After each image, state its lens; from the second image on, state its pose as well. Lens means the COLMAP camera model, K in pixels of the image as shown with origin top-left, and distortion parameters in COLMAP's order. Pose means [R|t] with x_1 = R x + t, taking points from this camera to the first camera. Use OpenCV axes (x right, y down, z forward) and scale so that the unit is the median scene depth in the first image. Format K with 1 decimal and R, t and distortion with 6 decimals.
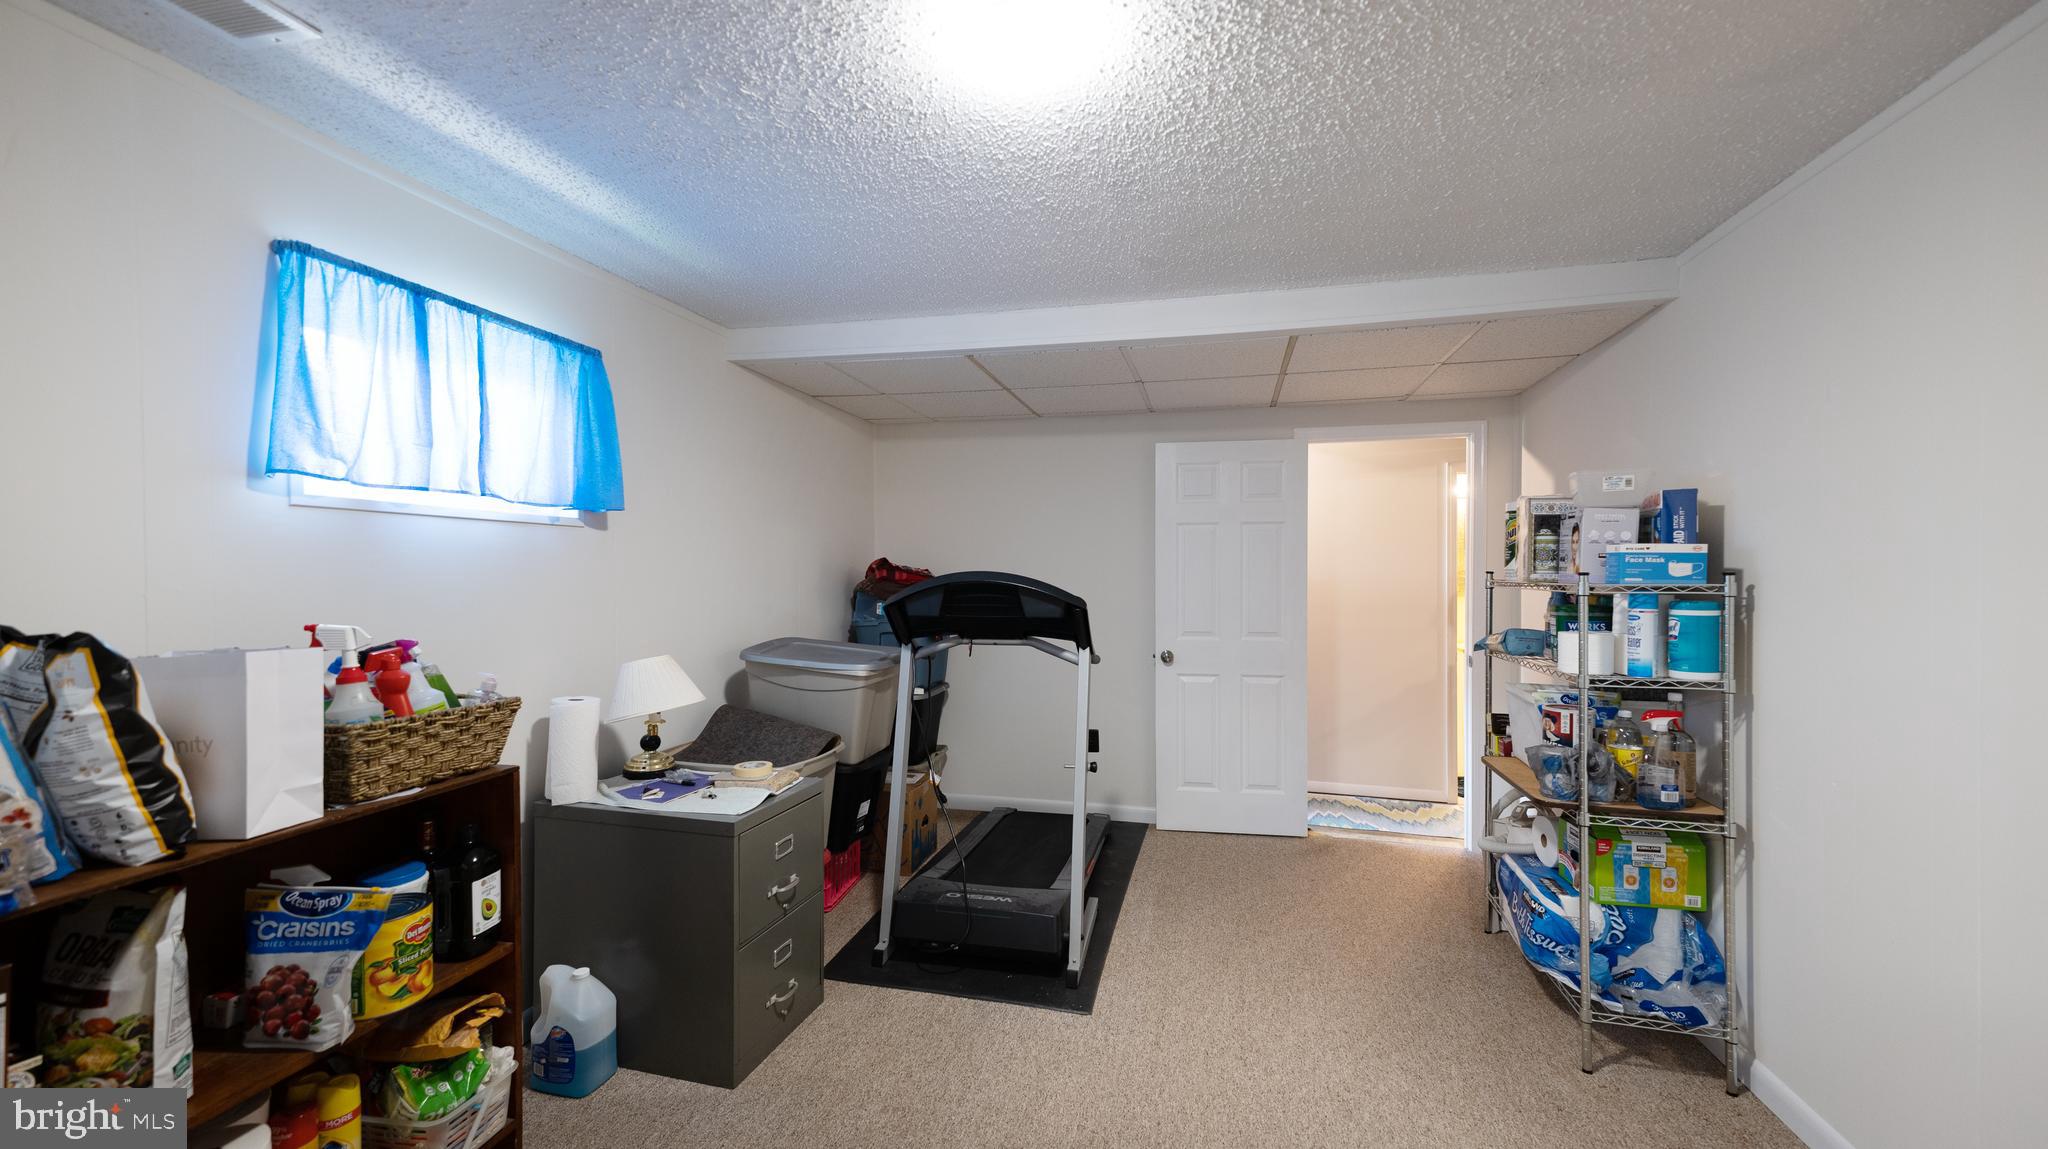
lens RADIAL K [[830.4, 0, 1024.0], [0, 830.4, 574.5], [0, 0, 1]] dist [0.022757, 0.000132]
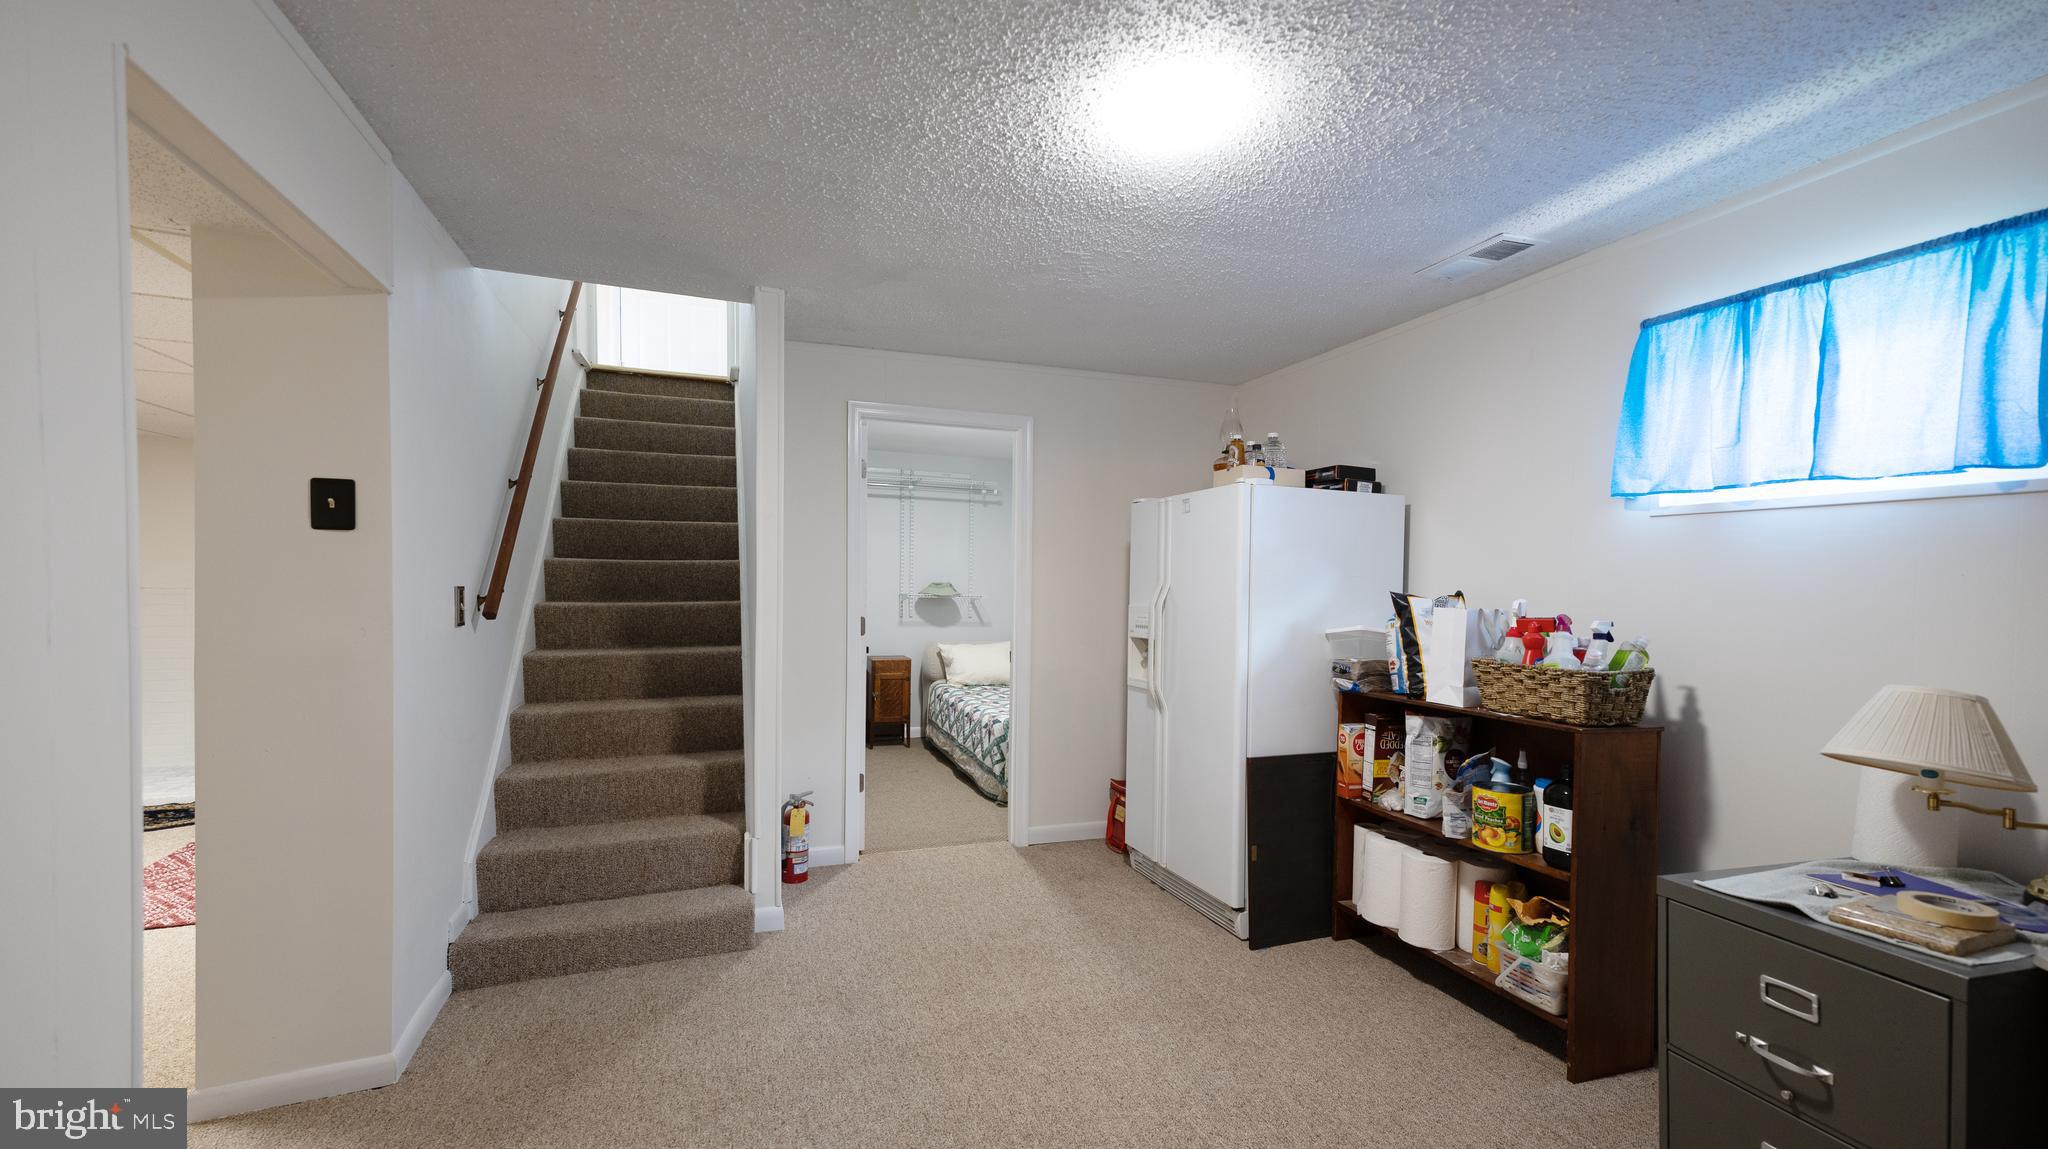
lens RADIAL K [[830.4, 0, 1024.0], [0, 830.4, 574.5], [0, 0, 1]] dist [0.022757, 0.000132]
pose [[-0.836018, -0.009154, -0.548626, 0.648268], [-0.008668, 0.999956, -0.003476, 0.021979], [0.548634, 0.001849, -0.836061, 1.466014]]
